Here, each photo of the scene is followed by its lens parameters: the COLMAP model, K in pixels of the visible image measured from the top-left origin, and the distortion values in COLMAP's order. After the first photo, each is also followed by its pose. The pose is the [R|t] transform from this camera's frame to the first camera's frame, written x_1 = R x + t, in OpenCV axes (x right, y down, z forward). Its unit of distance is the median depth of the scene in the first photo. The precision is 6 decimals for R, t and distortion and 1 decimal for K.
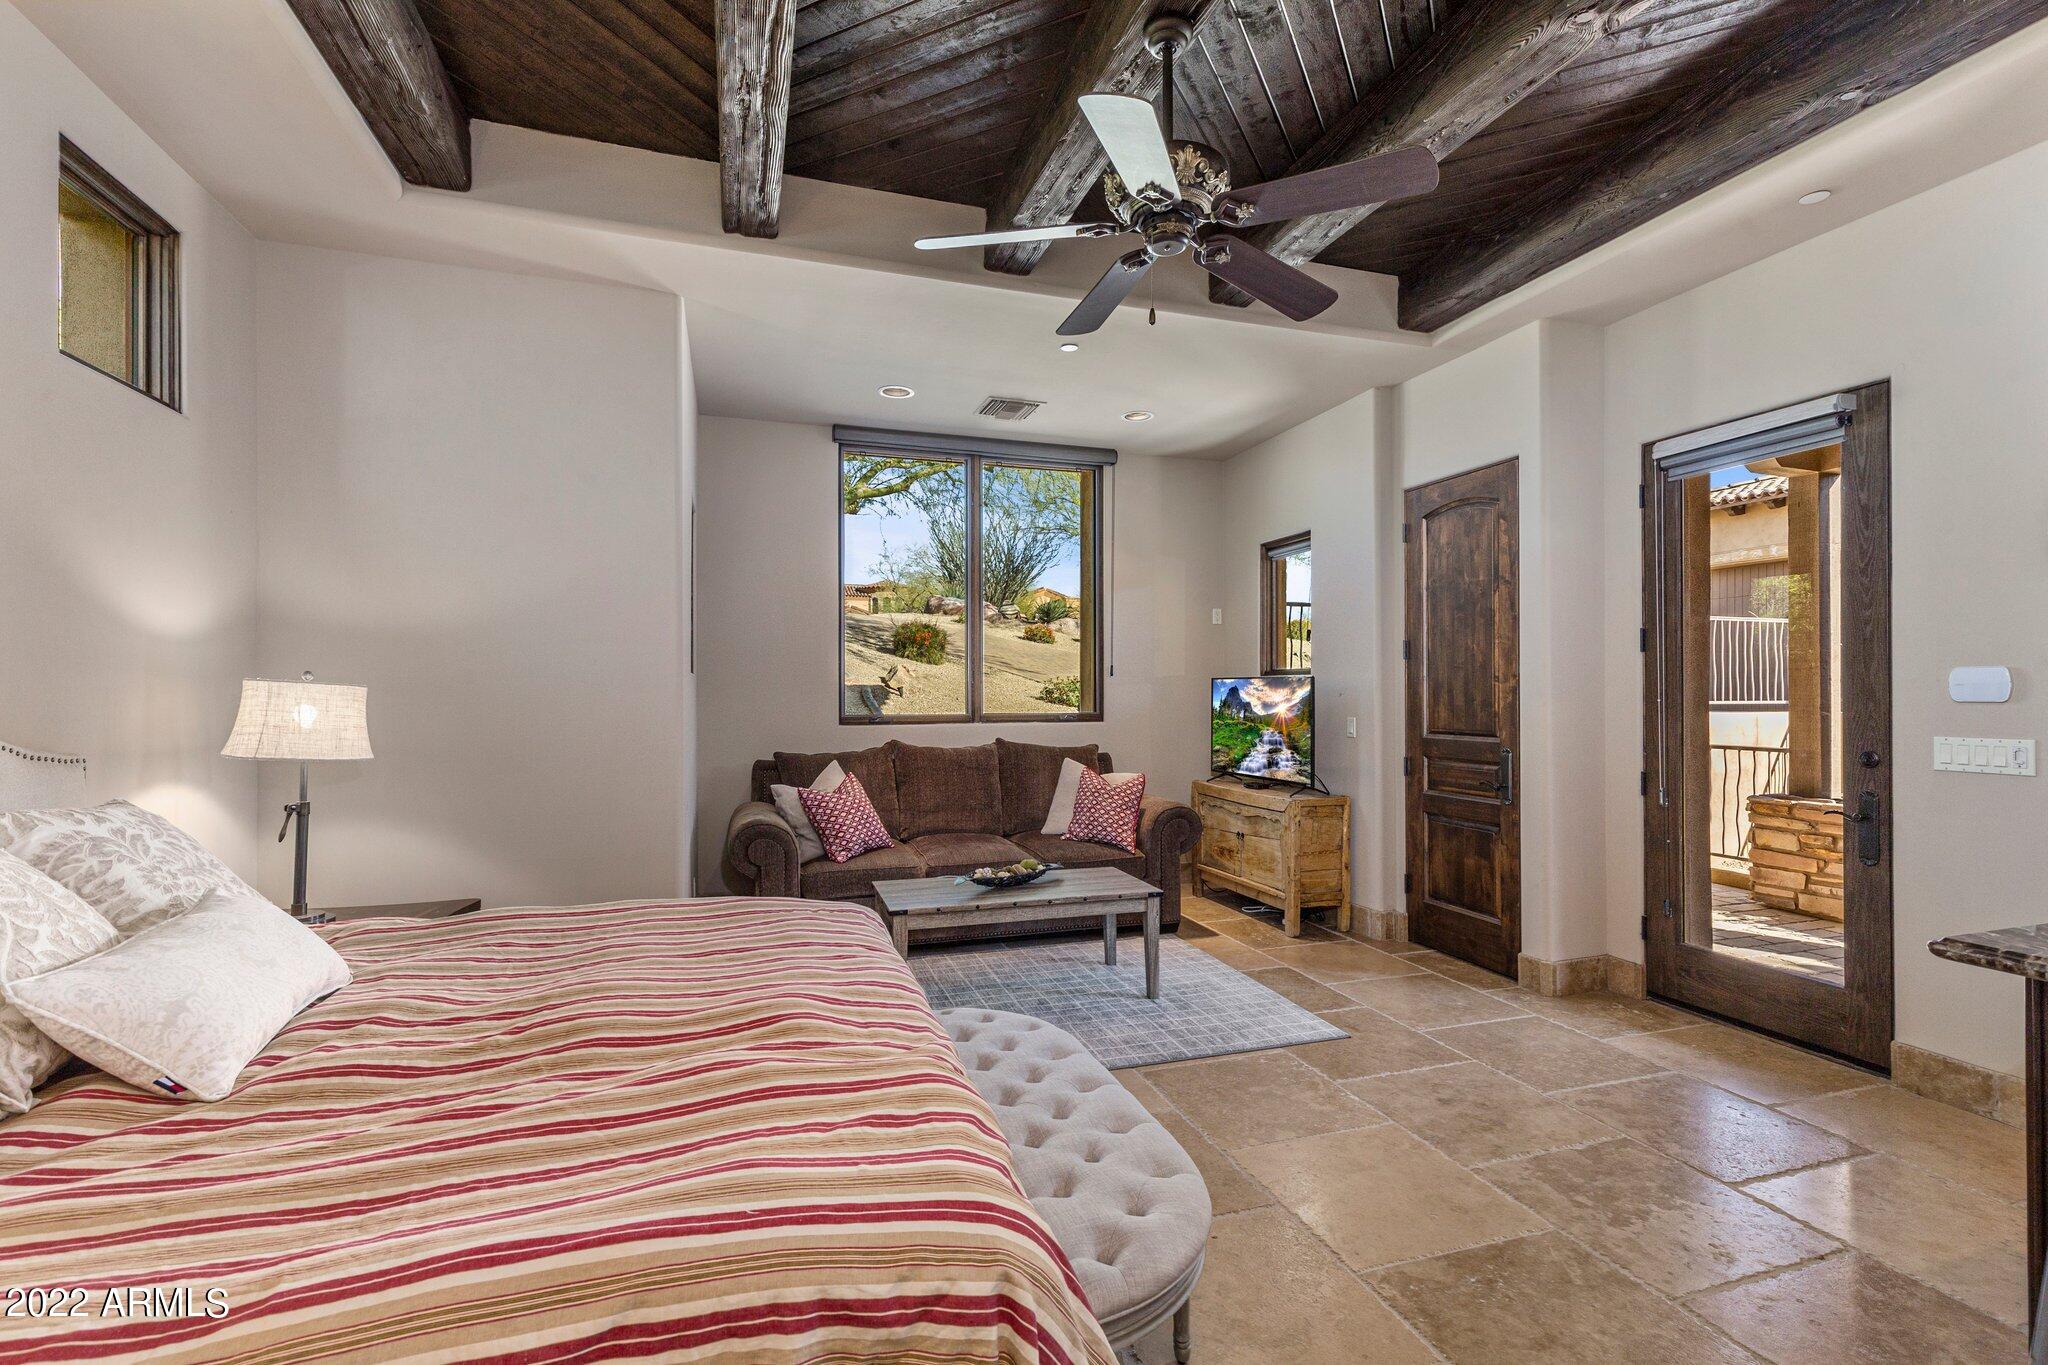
lens RADIAL K [[936.8, 0, 1068.2], [0, 936.8, 686.3], [0, 0, 1]] dist [0.000755, -0.000008]
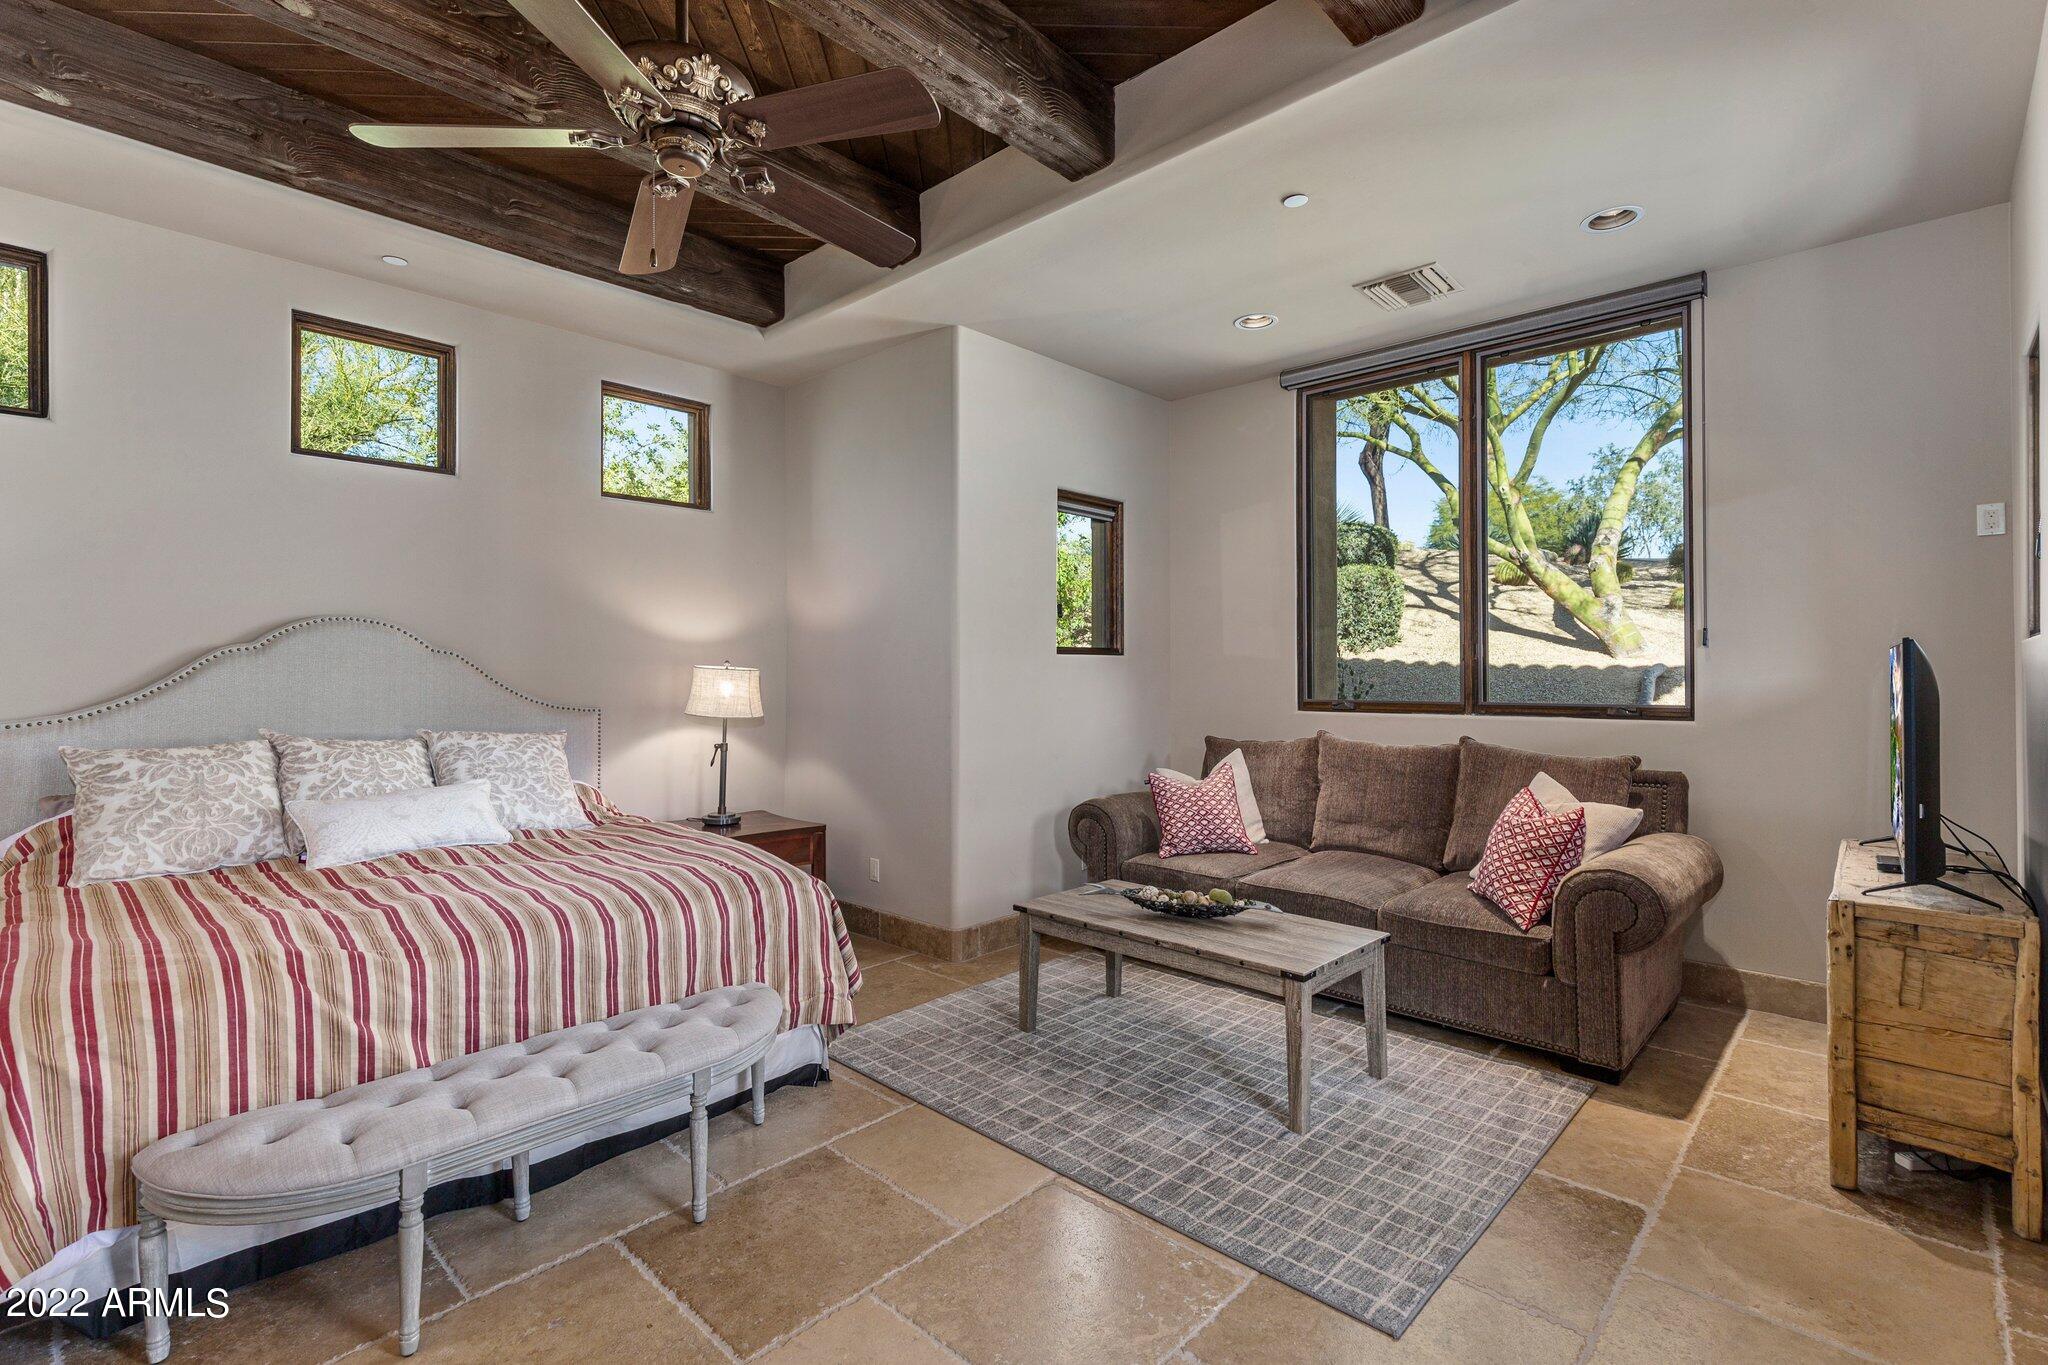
lens RADIAL K [[947.2, 0, 1017.6], [0, 947.2, 662.4], [0, 0, 1]] dist [0.001847, 0.000451]
pose [[0.456053, -0.006755, -0.889927, 0.746919], [0.007873, 0.999963, -0.003556, -0.003123], [0.889918, -0.005384, 0.456089, 0.631831]]
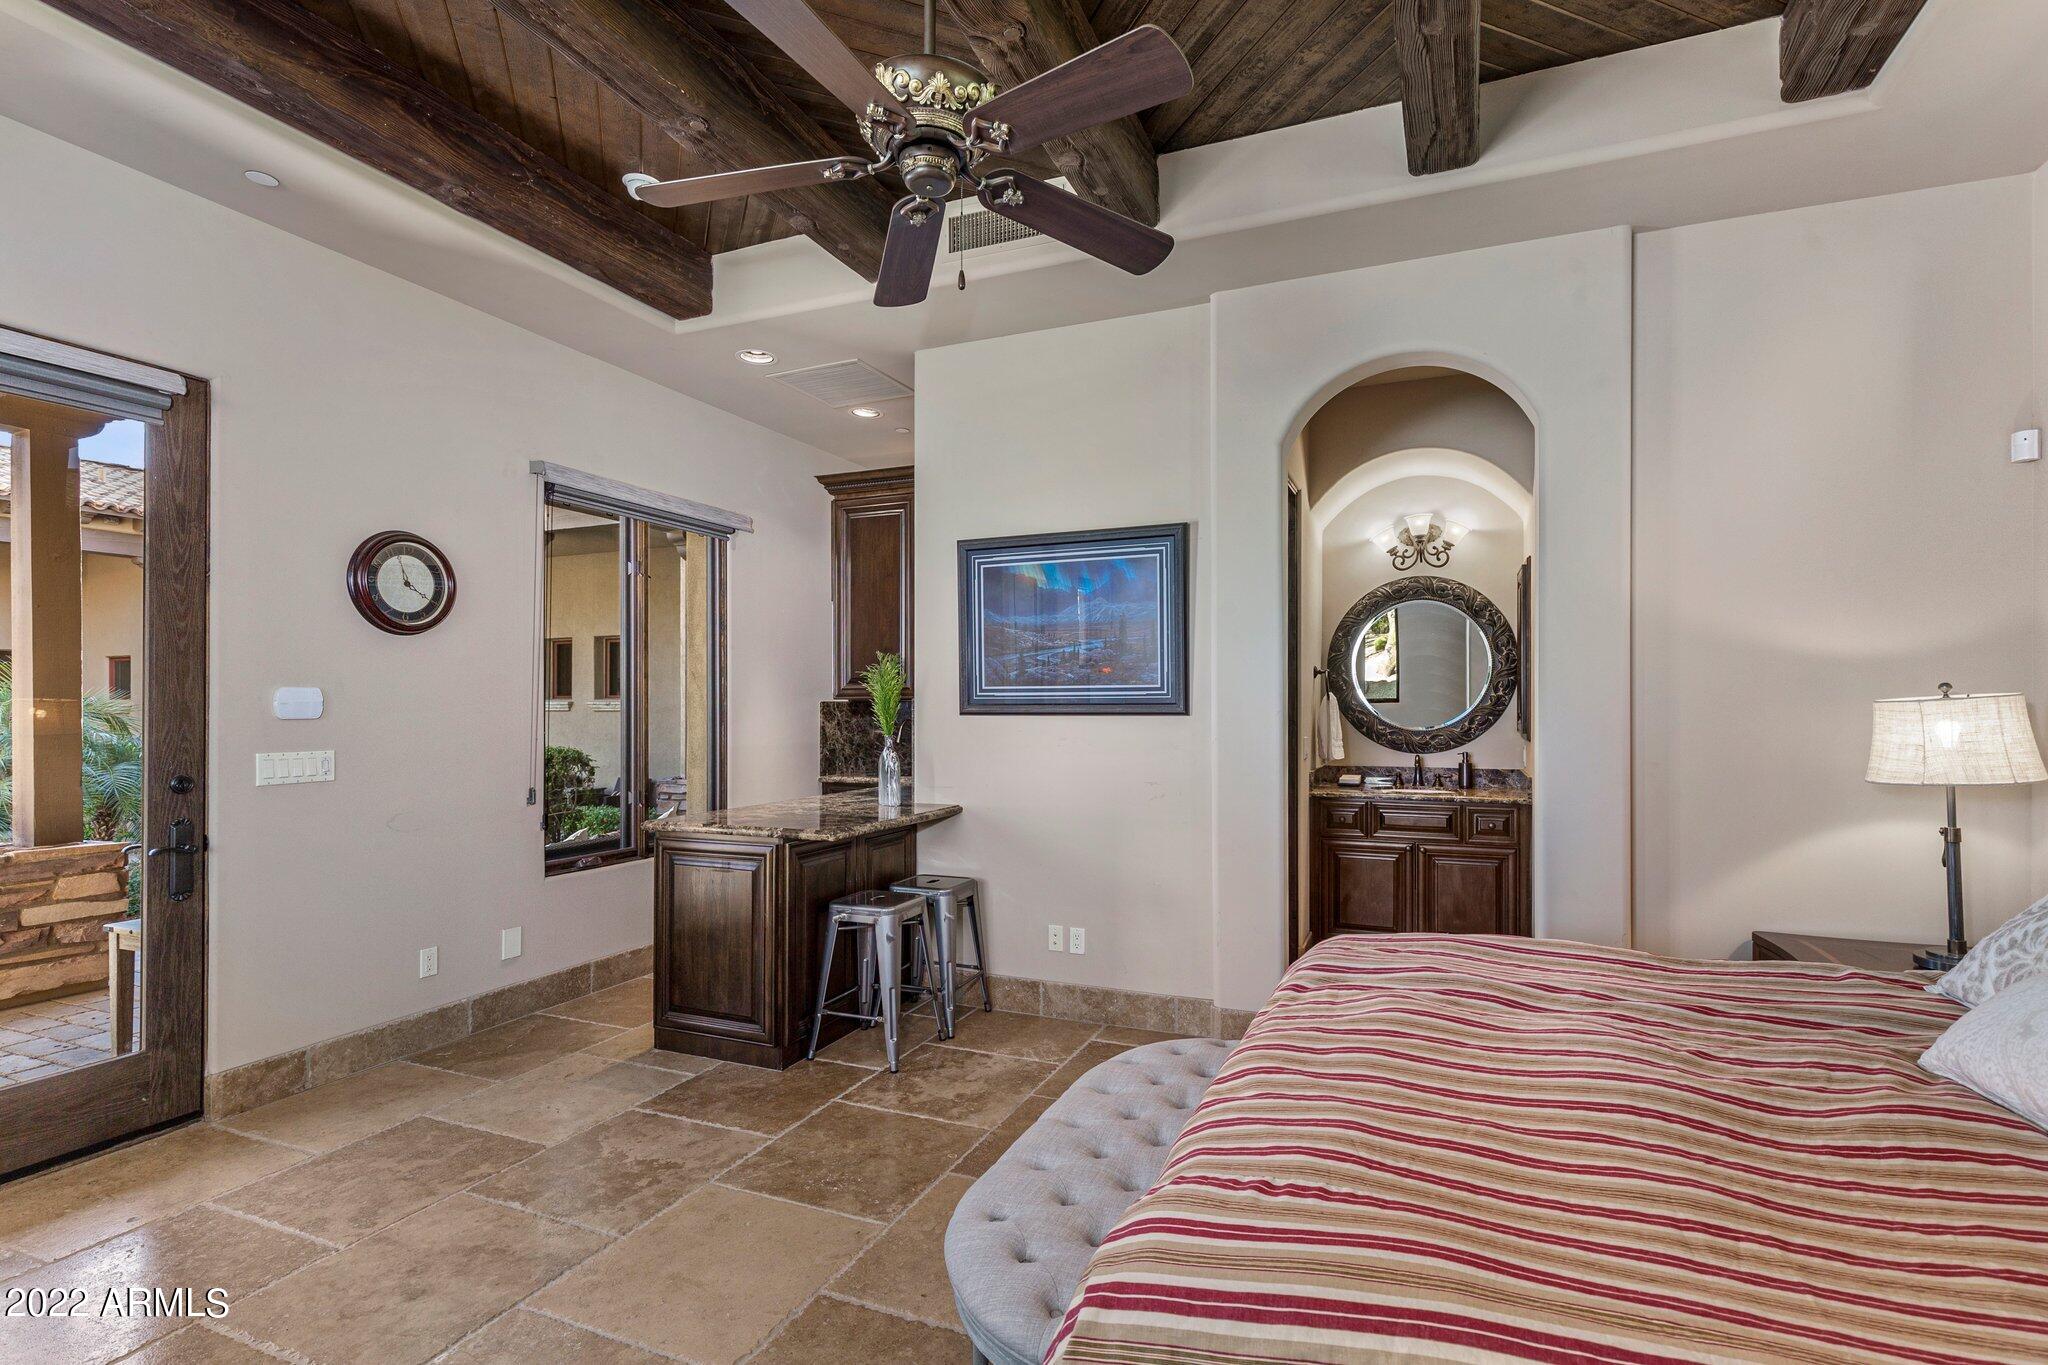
lens RADIAL K [[978.0, 0, 1037.1], [0, 978.0, 707.5], [0, 0, 1]] dist [0.002363, 0.000579]
pose [[-0.739632, 0.000970, 0.673011, -0.405617], [-0.001773, 0.999993, -0.003389, 0.004833], [-0.673009, -0.003700, -0.739625, 1.144844]]
